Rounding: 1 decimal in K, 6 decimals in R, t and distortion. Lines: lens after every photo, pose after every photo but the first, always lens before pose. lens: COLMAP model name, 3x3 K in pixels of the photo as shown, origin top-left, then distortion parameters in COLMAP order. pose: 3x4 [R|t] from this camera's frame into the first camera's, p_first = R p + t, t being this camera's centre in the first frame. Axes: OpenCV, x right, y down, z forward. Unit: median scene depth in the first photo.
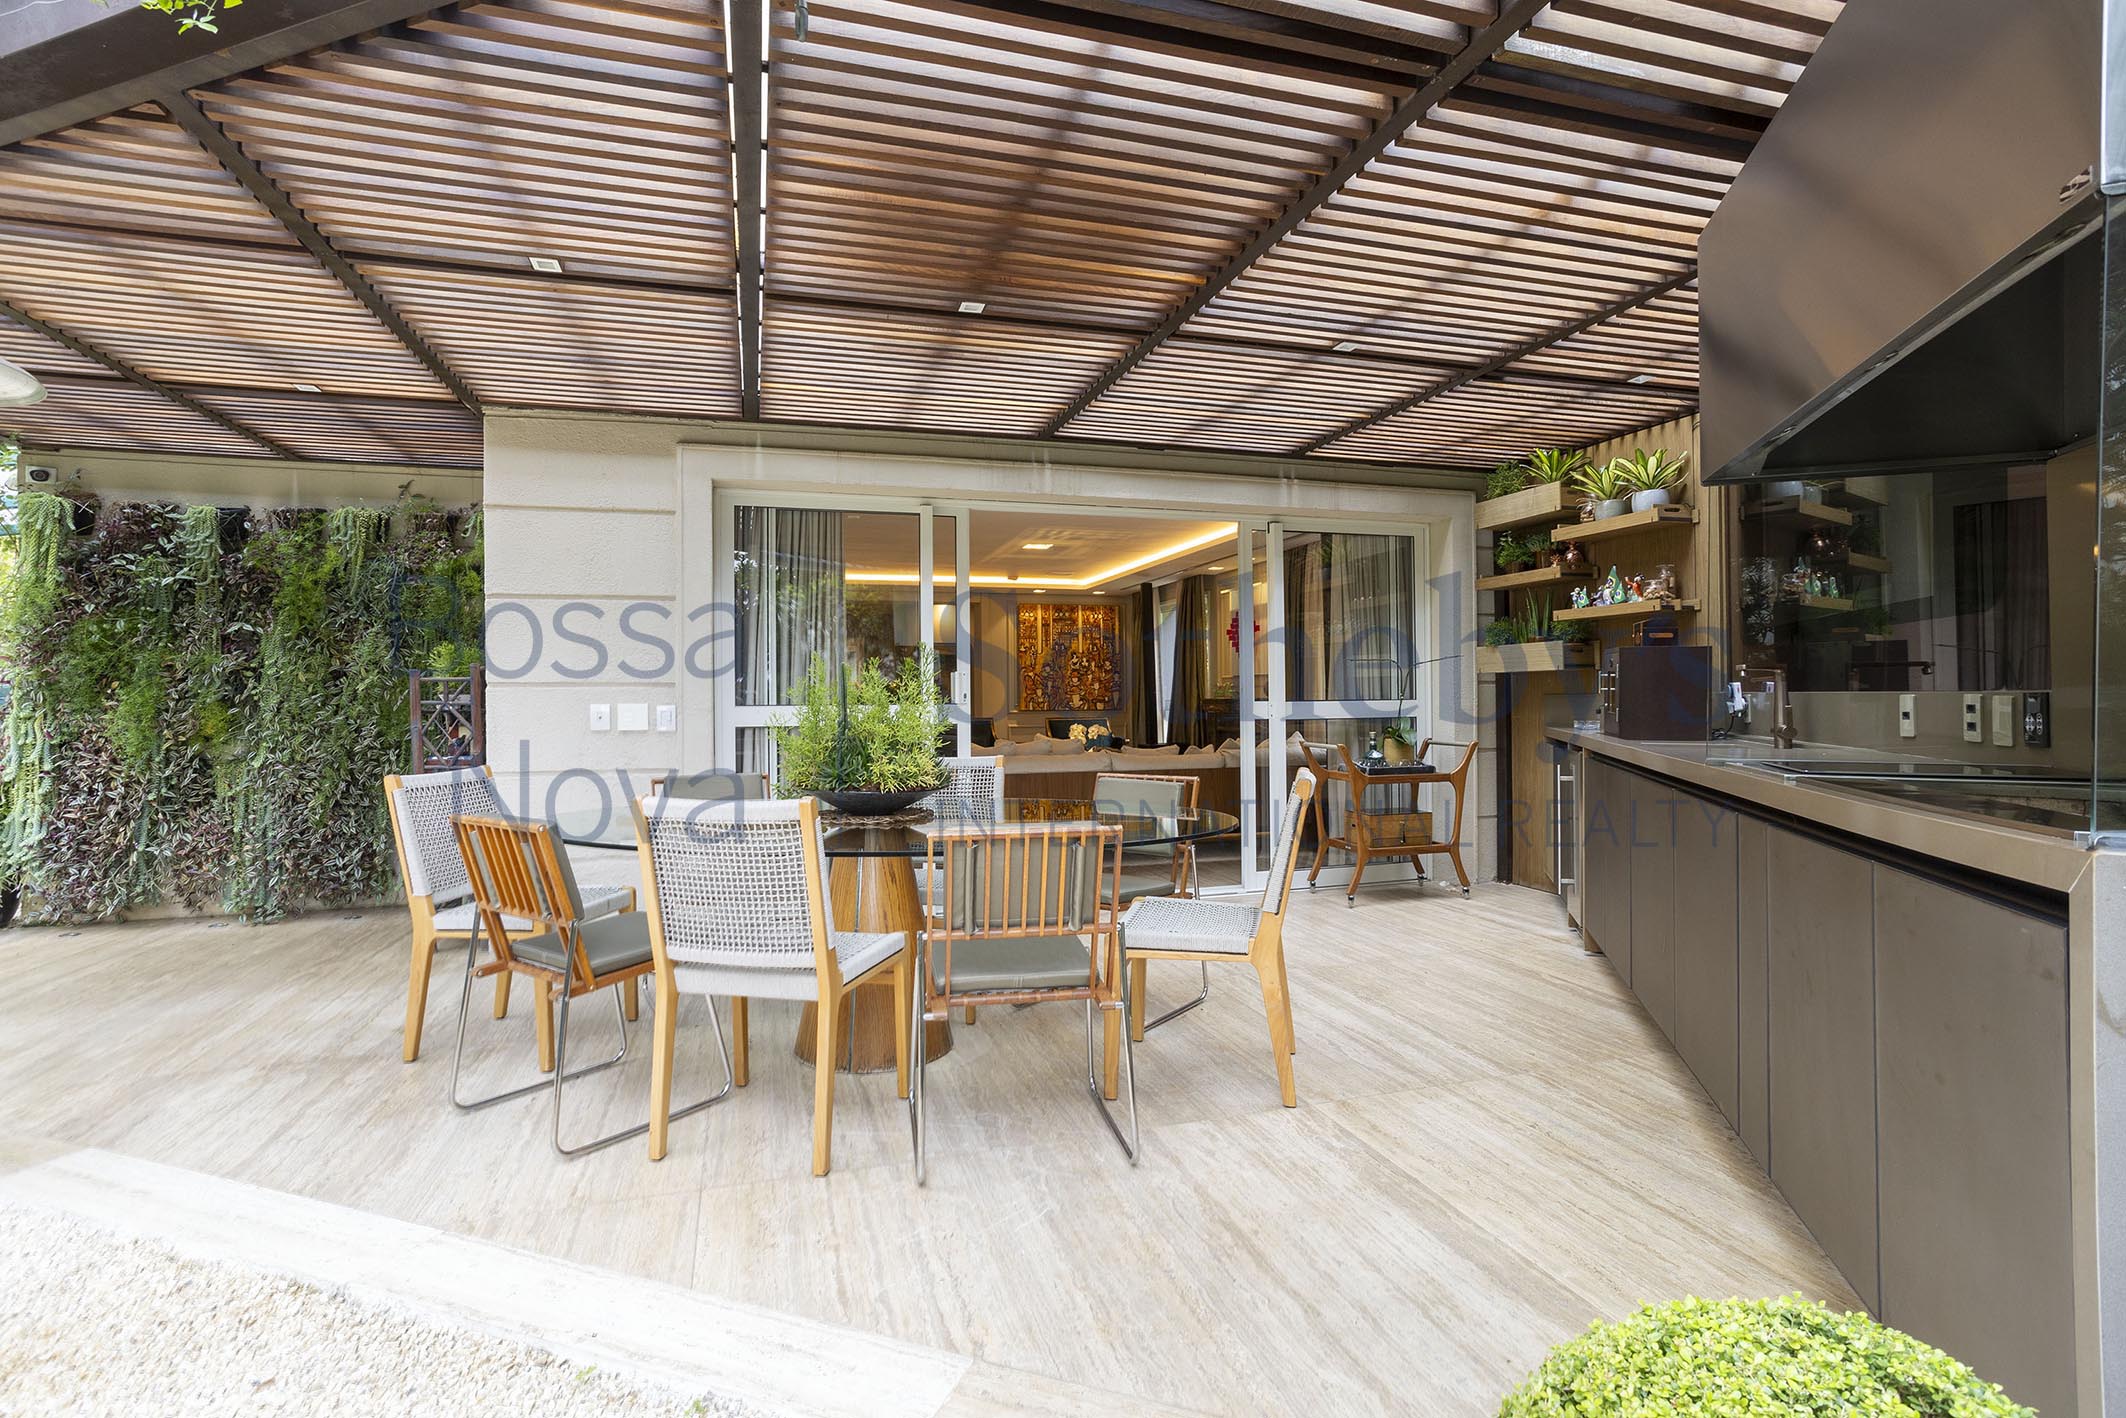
lens RADIAL K [[1031.1, 0, 1062.8], [0, 1031.1, 709.0], [0, 0, 1]] dist [-0.005576, 0.003440]
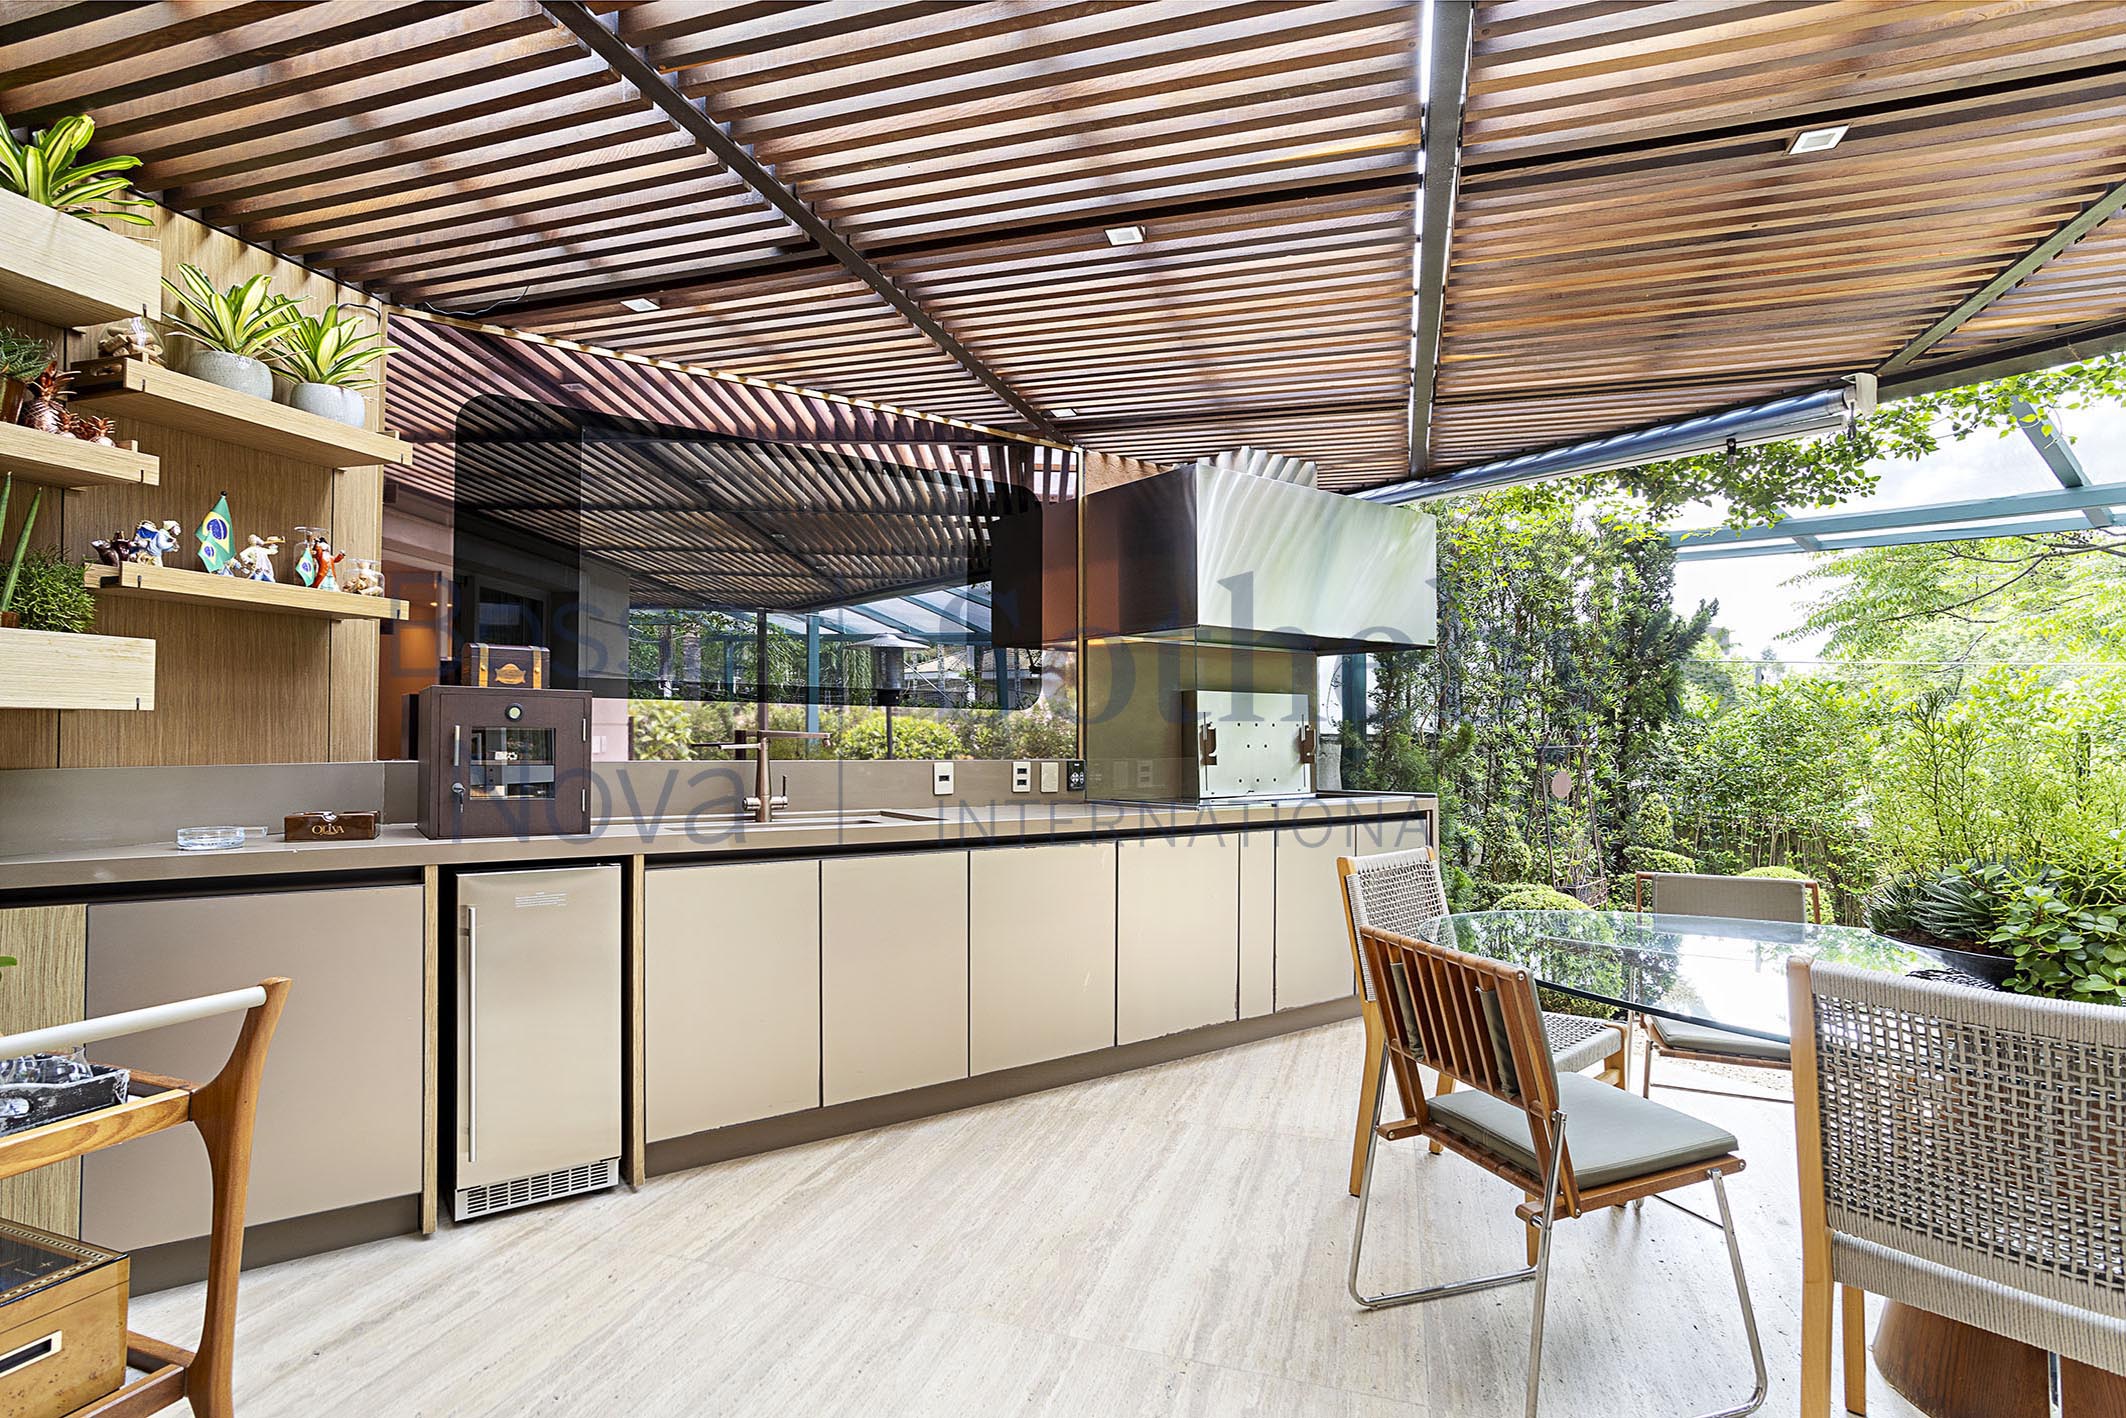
lens RADIAL K [[1031.1, 0, 1067.3], [0, 1031.1, 708.1], [0, 0, 1]] dist [-0.005576, 0.003440]
pose [[-0.823056, 0.015892, 0.567738, -0.061883], [-0.001654, 0.999537, -0.030377, -0.035447], [-0.567958, -0.025941, -0.822649, 1.615120]]
